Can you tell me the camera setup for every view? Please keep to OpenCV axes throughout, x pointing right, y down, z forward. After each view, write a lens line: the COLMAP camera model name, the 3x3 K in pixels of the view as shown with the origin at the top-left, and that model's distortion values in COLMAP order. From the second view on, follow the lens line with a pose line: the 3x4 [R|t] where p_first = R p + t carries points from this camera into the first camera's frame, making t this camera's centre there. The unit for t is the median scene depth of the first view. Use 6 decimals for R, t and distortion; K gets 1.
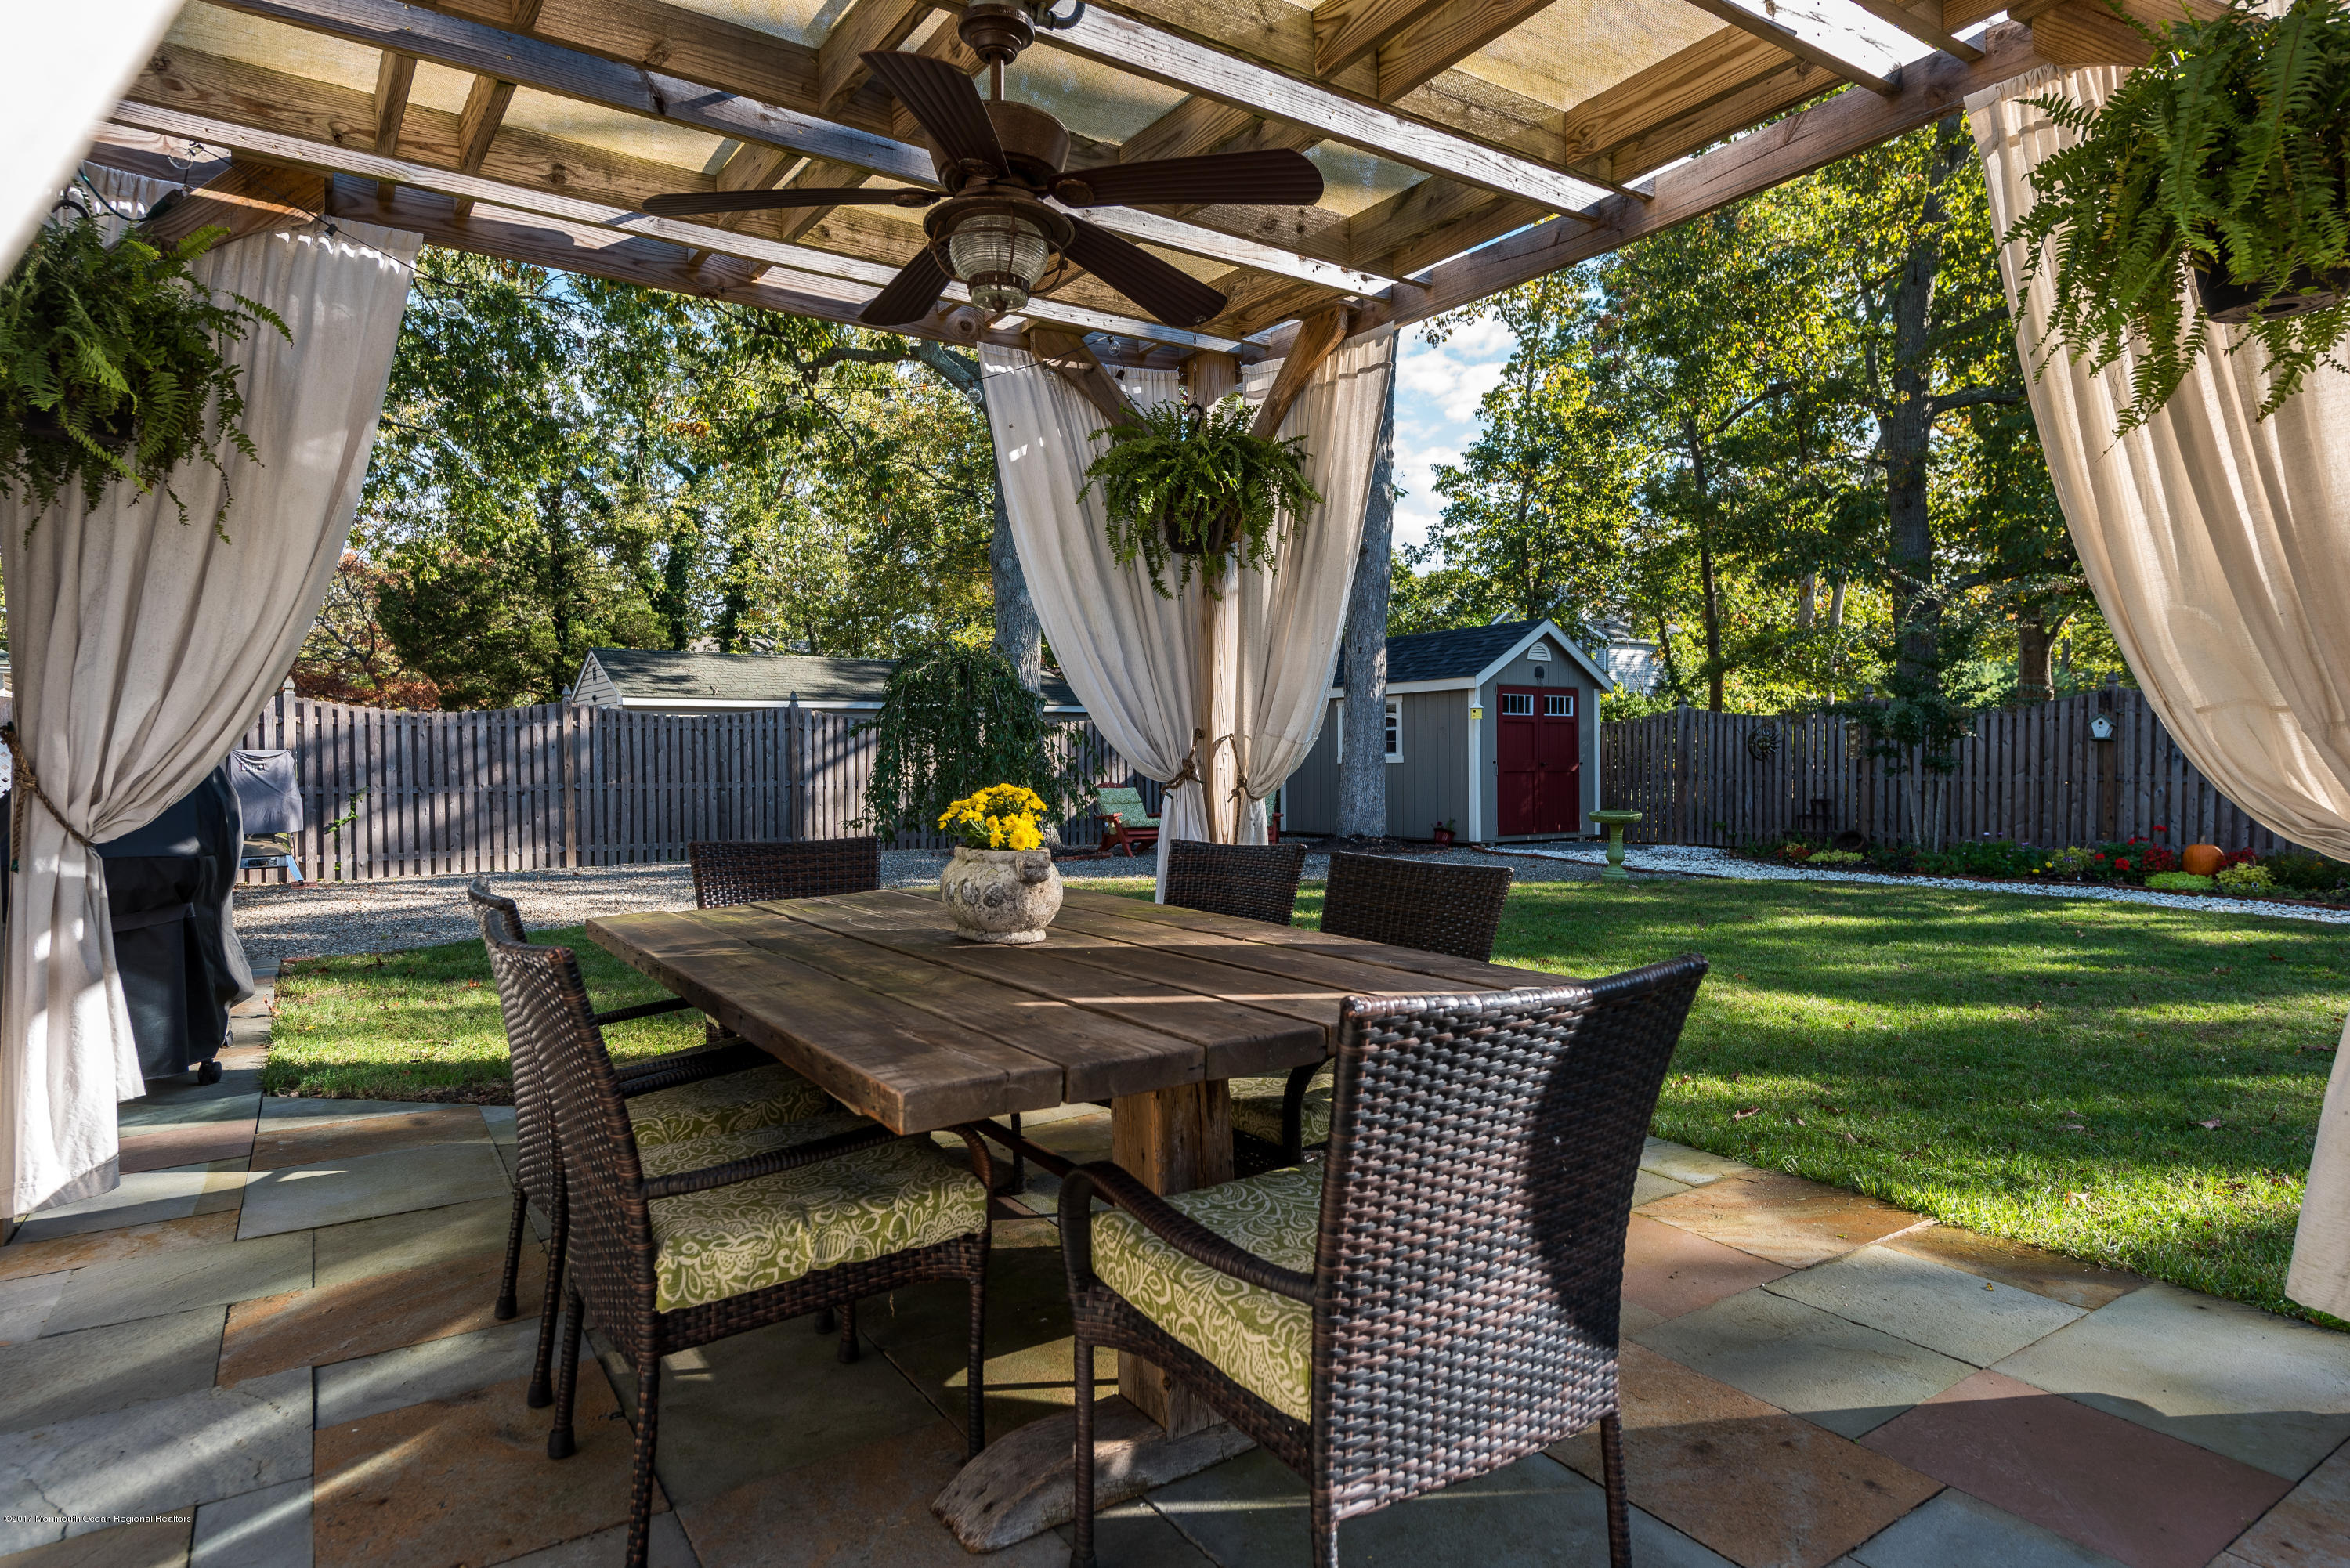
lens RADIAL K [[1282.4, 0, 1164.2], [0, 1282.4, 769.3], [0, 0, 1]] dist [0.011595, -0.000434]
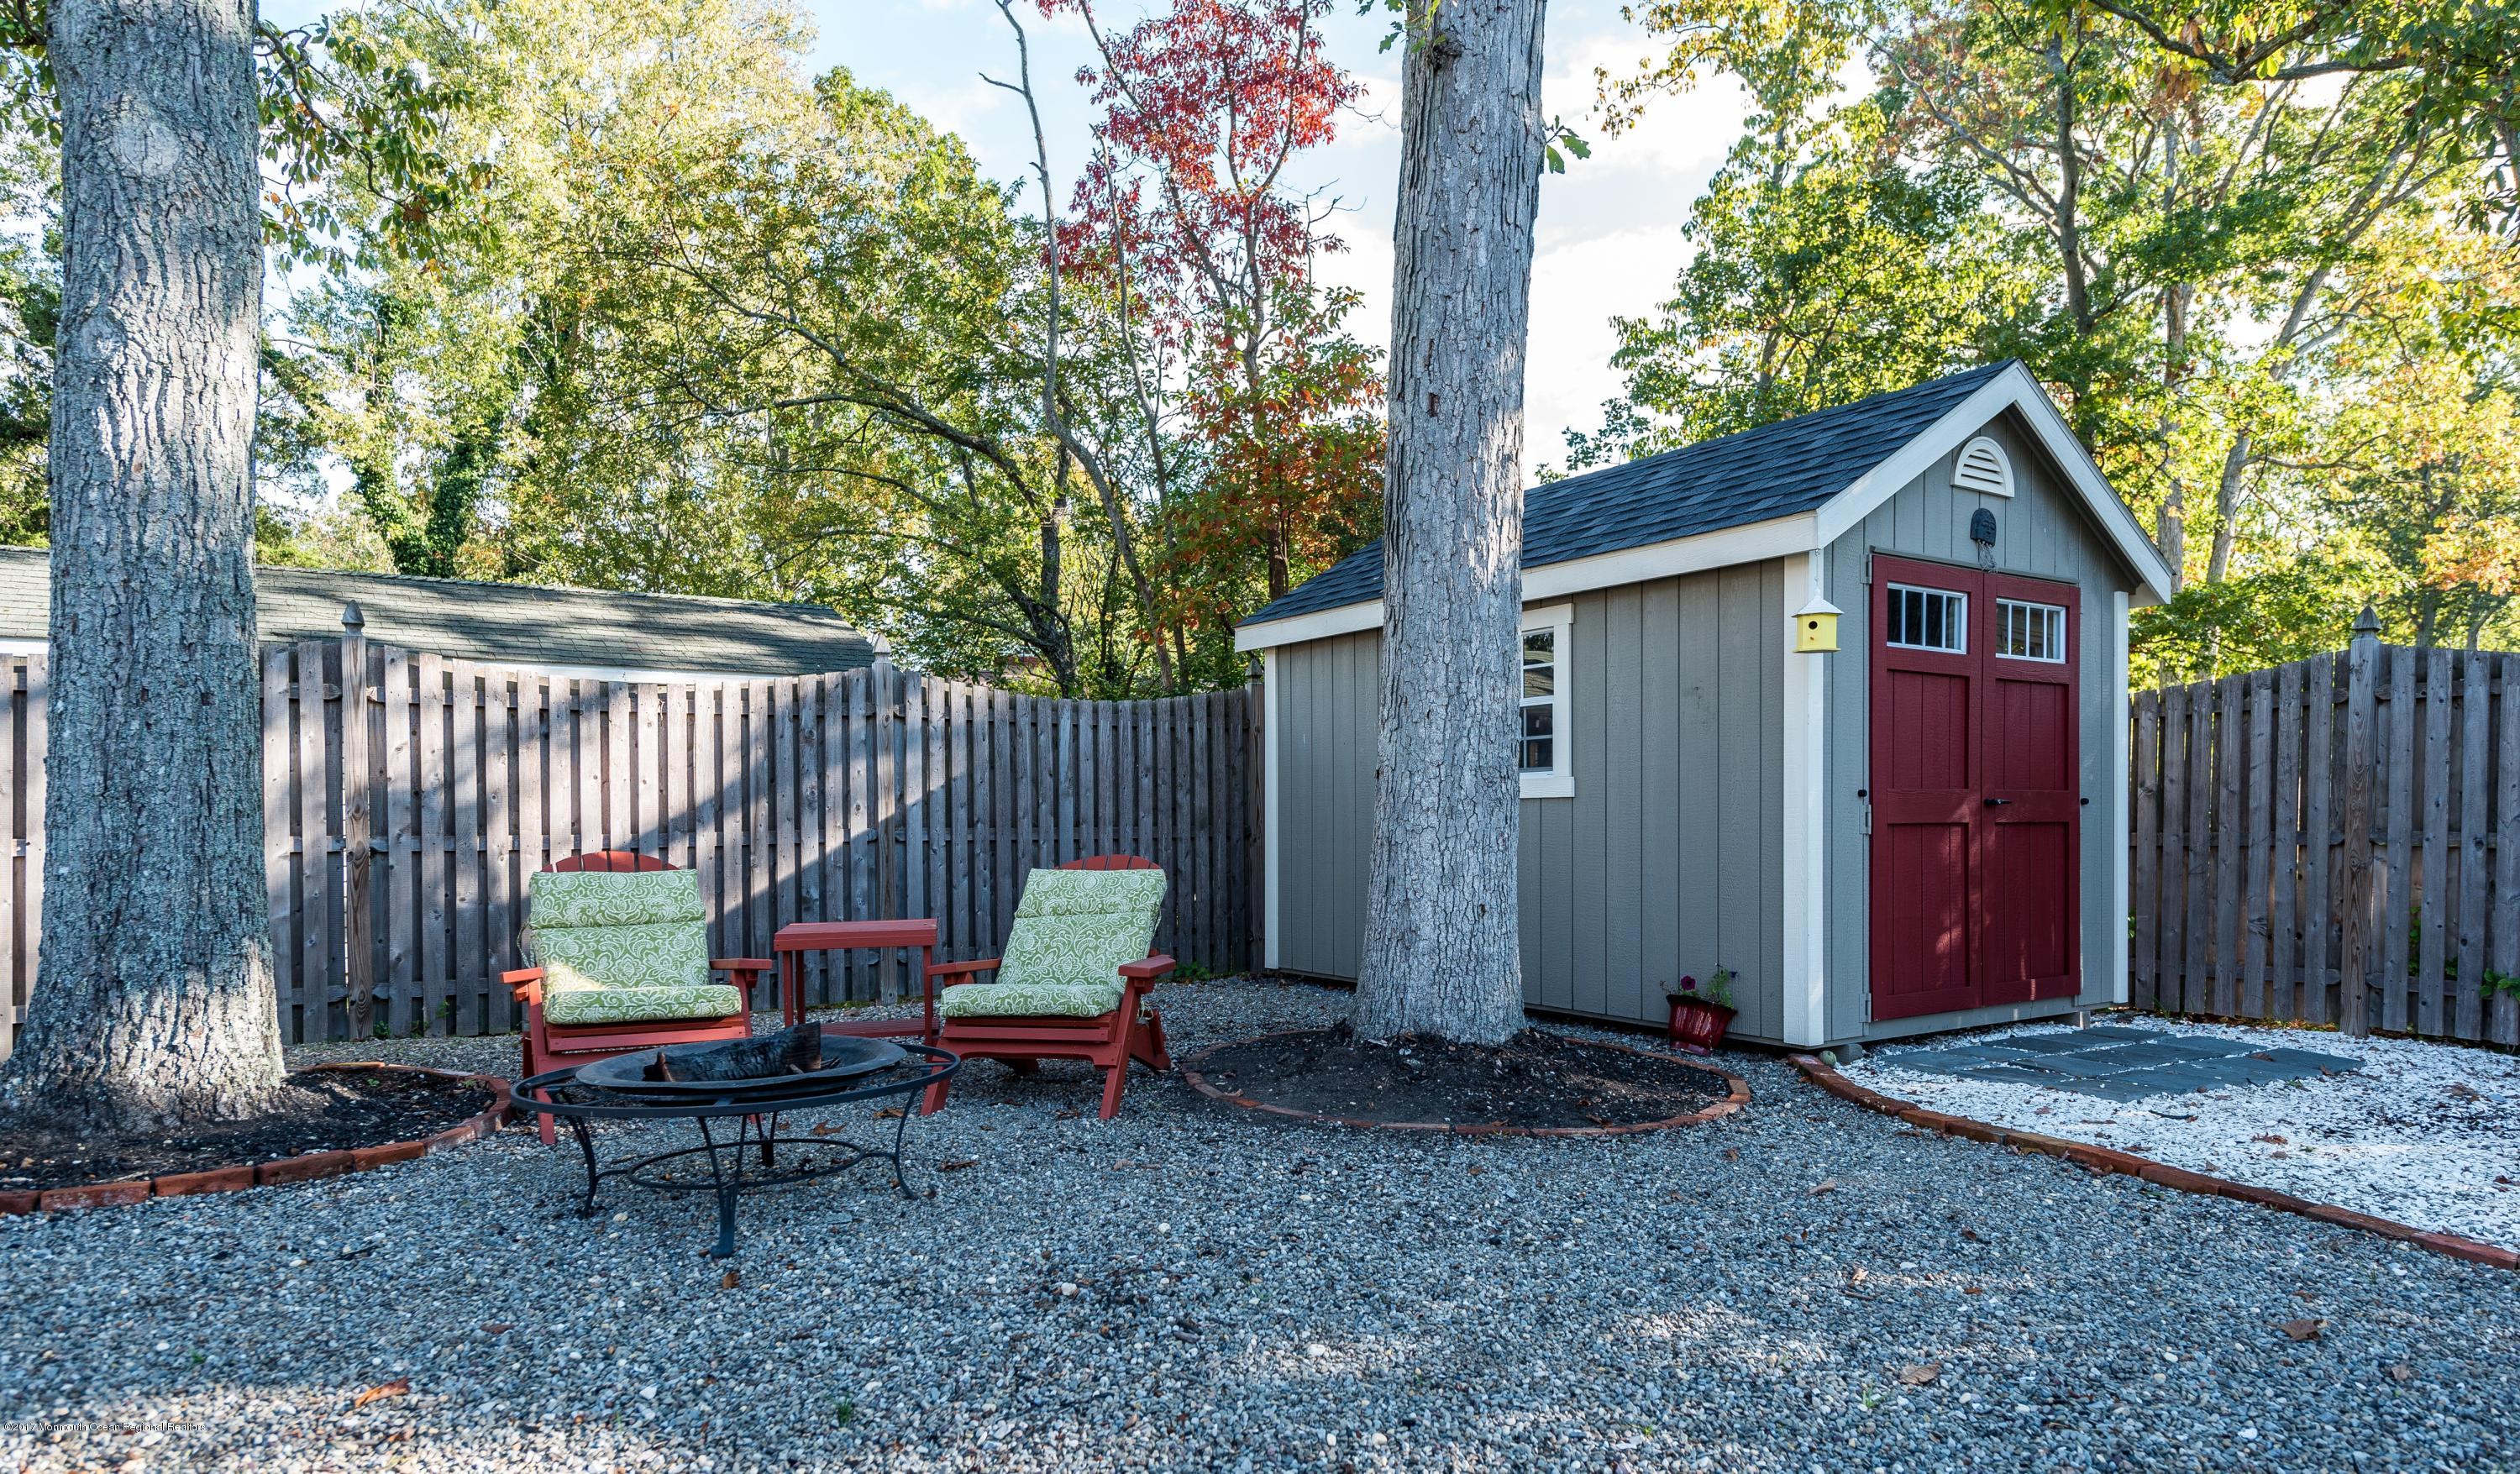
lens RADIAL K [[1578.0, 0, 1268.2], [0, 1578.0, 845.7], [0, 0, 1]] dist [0.039705, 0.000210]
pose [[0.999974, 0.003961, 0.006104, 0.108111], [-0.004052, 0.999879, 0.015010, 0.002416], [-0.006044, -0.015035, 0.999869, 0.612072]]
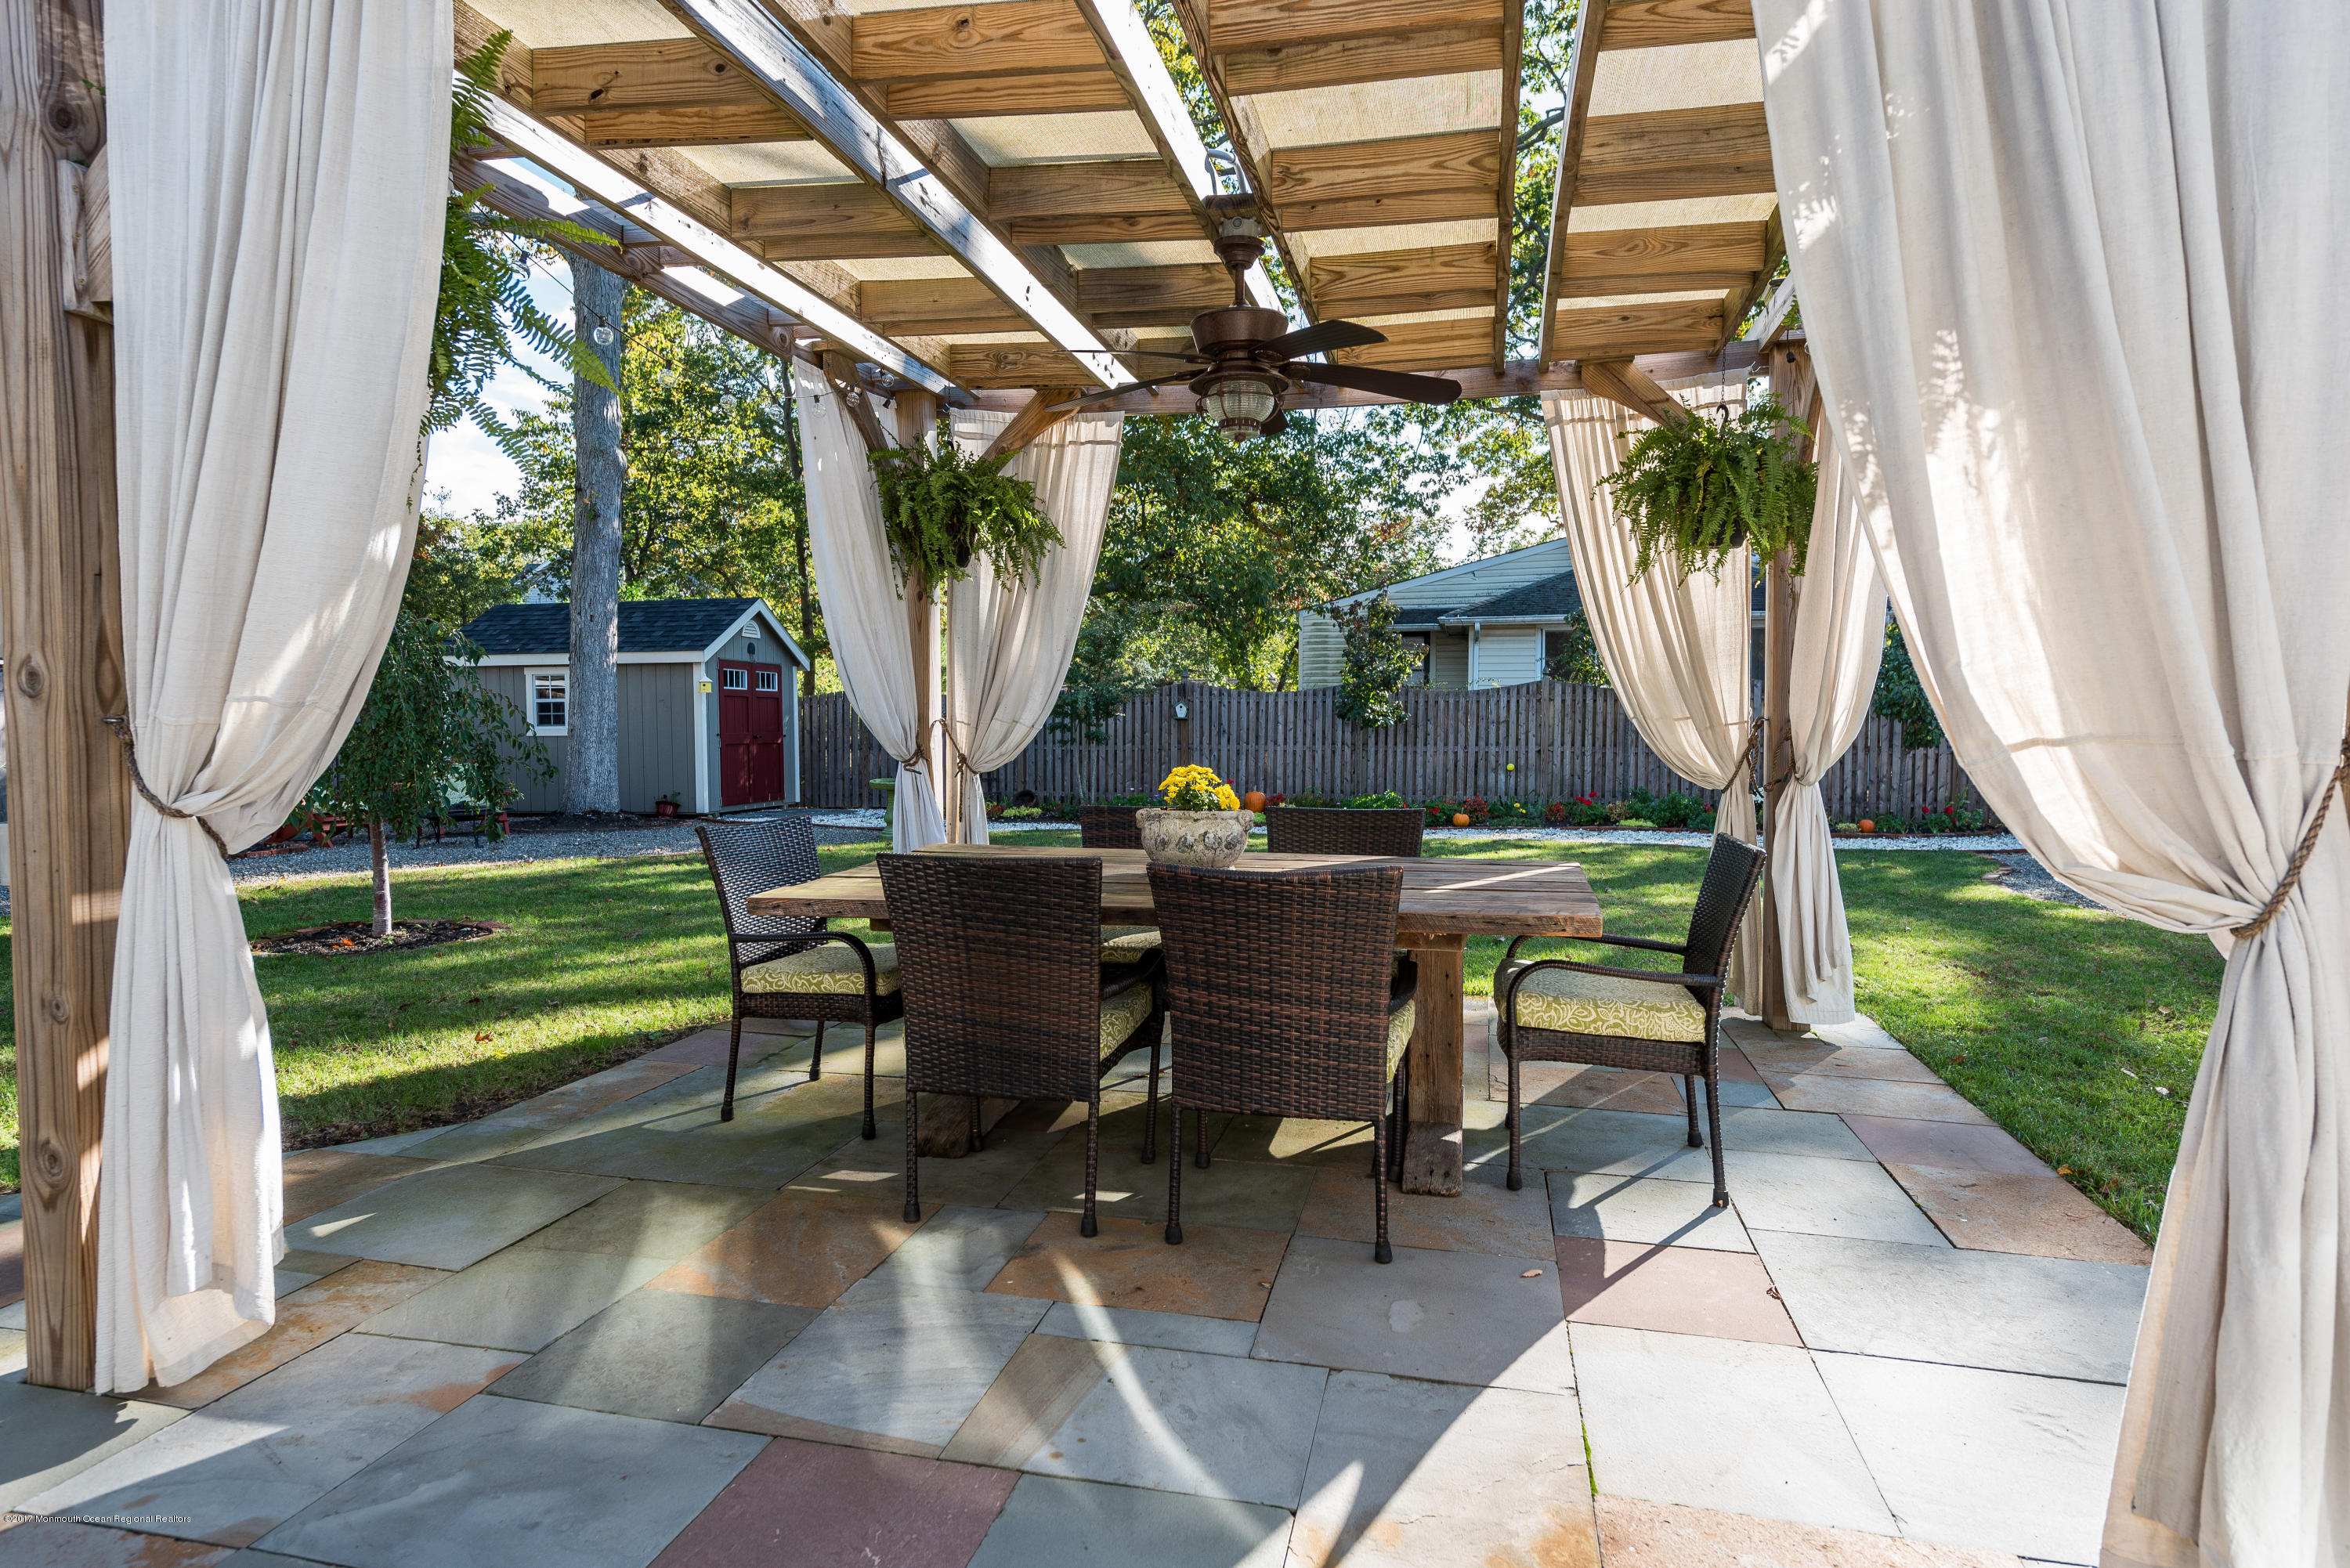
lens RADIAL K [[1282.4, 0, 1164.2], [0, 1282.4, 769.3], [0, 0, 1]] dist [0.011595, -0.000434]
pose [[0.740261, -0.019089, 0.672048, -0.172812], [0.002679, 0.999673, 0.025444, -0.003183], [-0.672314, -0.017034, 0.740070, -0.003900]]
